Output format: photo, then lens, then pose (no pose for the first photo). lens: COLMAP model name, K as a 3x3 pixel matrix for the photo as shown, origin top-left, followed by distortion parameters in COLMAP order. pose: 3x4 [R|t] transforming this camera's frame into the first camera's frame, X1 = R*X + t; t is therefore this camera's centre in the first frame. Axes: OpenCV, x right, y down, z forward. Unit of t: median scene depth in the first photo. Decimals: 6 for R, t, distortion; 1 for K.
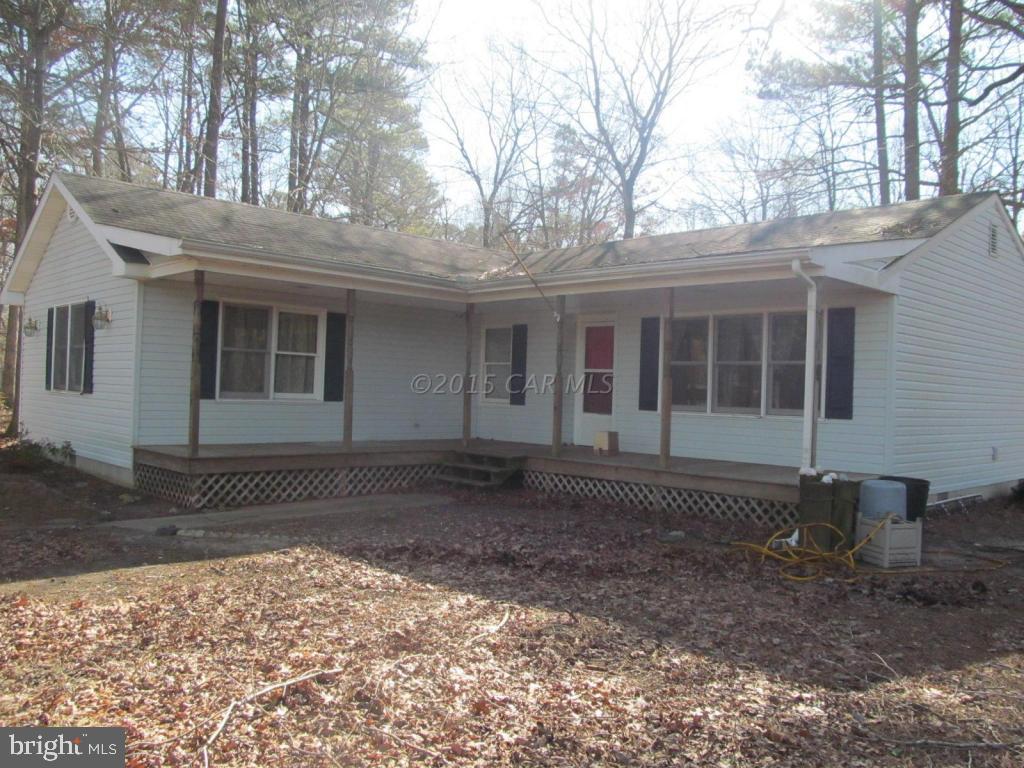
lens RADIAL K [[860.6, 0, 509.4], [0, 860.6, 382.0], [0, 0, 1]] dist [-0.071104, 0.030665]
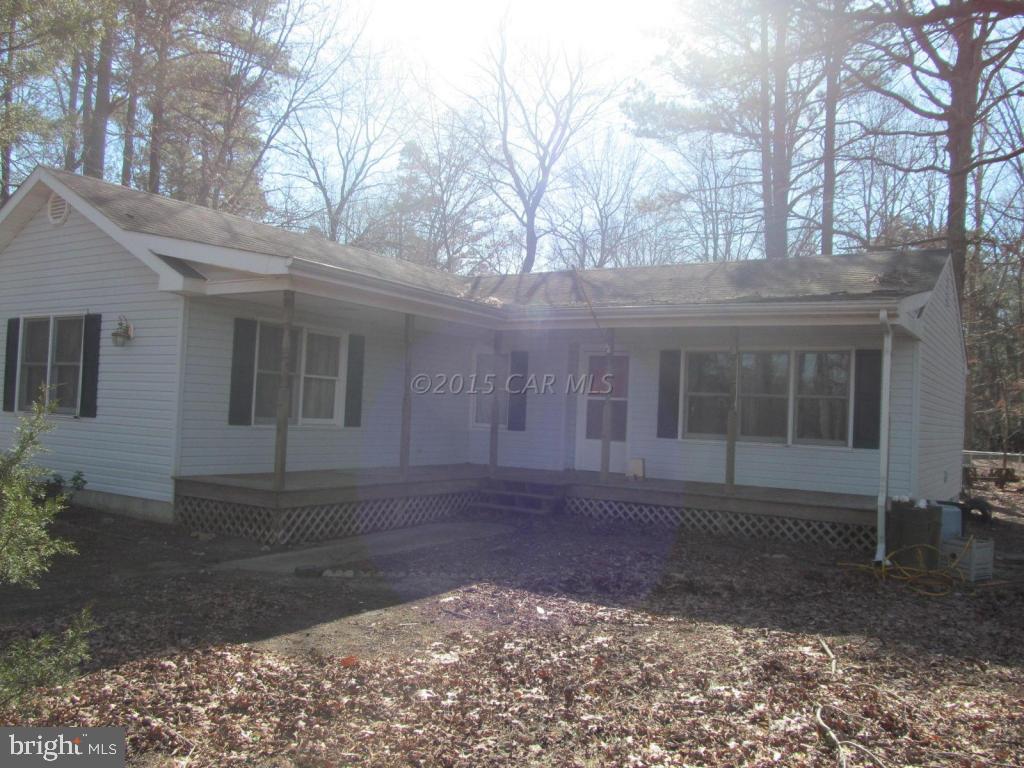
lens RADIAL K [[860.6, 0, 508.7], [0, 860.6, 388.9], [0, 0, 1]] dist [-0.071104, 0.030665]
pose [[0.970199, 0.016872, 0.241720, -0.319906], [-0.014726, 0.999834, -0.010684, -0.014943], [-0.241860, 0.006806, 0.970287, 0.024835]]
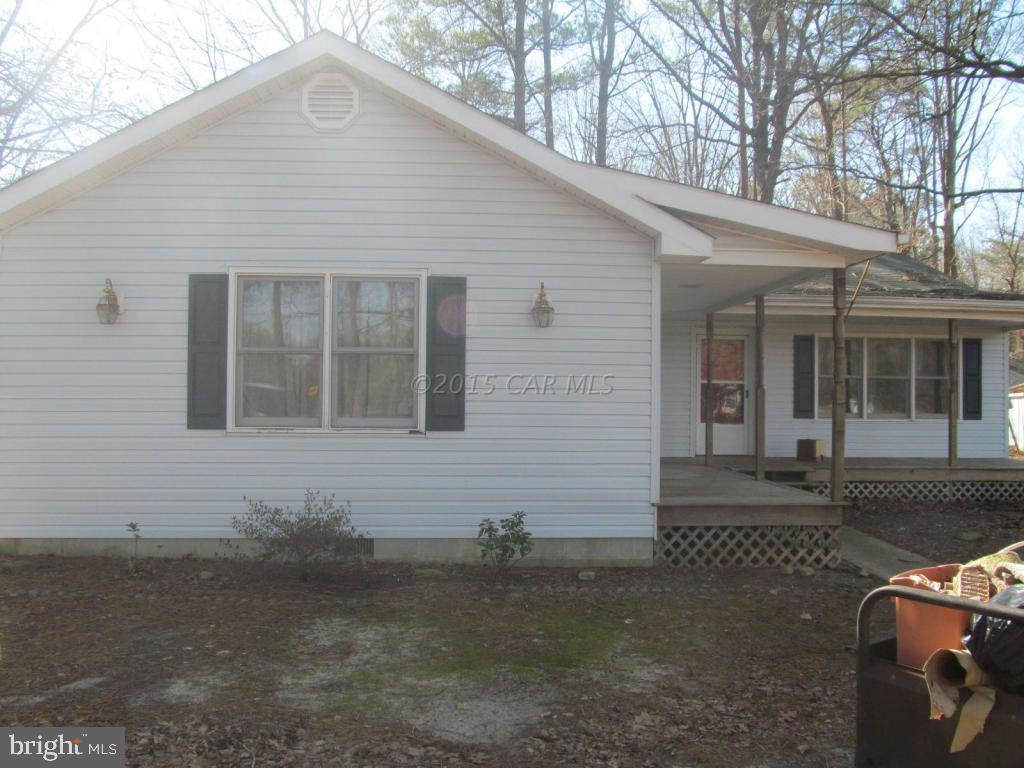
lens RADIAL K [[860.6, 0, 511.0], [0, 860.6, 389.6], [0, 0, 1]] dist [-0.071104, 0.030665]
pose [[0.642581, -0.015481, 0.766062, -1.055674], [0.003451, 0.999844, 0.017311, -0.028892], [-0.766210, -0.008480, 0.642534, 0.651205]]
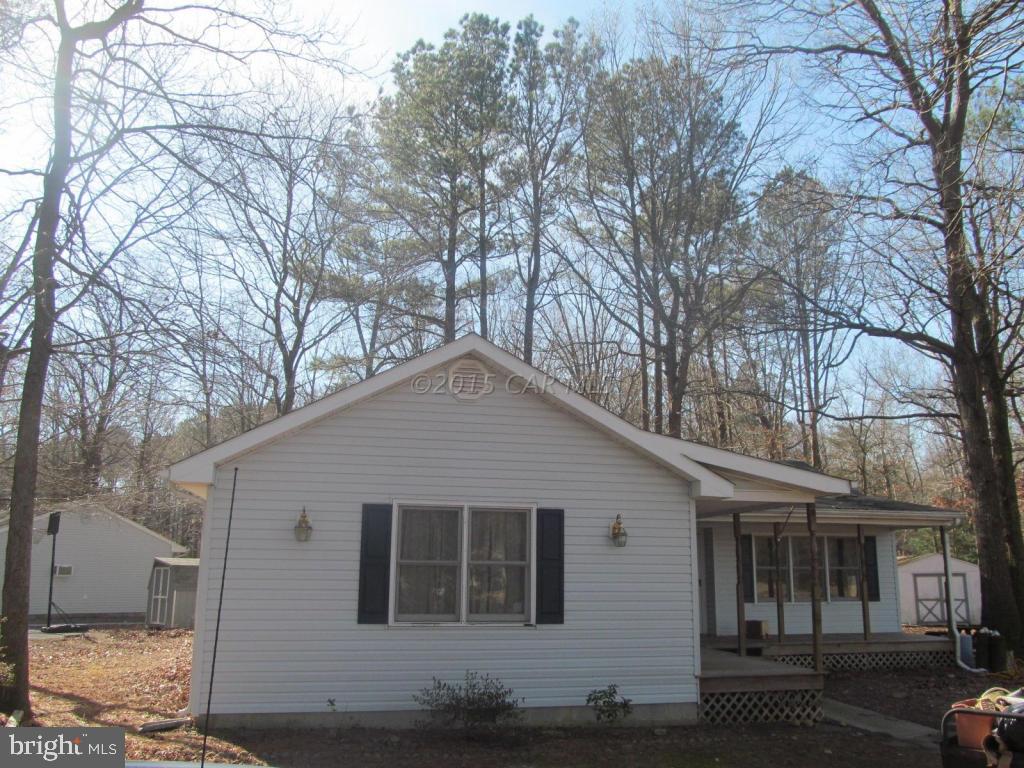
lens RADIAL K [[860.6, 0, 518.3], [0, 860.6, 360.4], [0, 0, 1]] dist [-0.071104, 0.030665]
pose [[0.503917, 0.180798, 0.844618, -1.414112], [-0.003624, 0.978282, -0.207248, -0.071058], [-0.863745, 0.101374, 0.493628, 0.677391]]
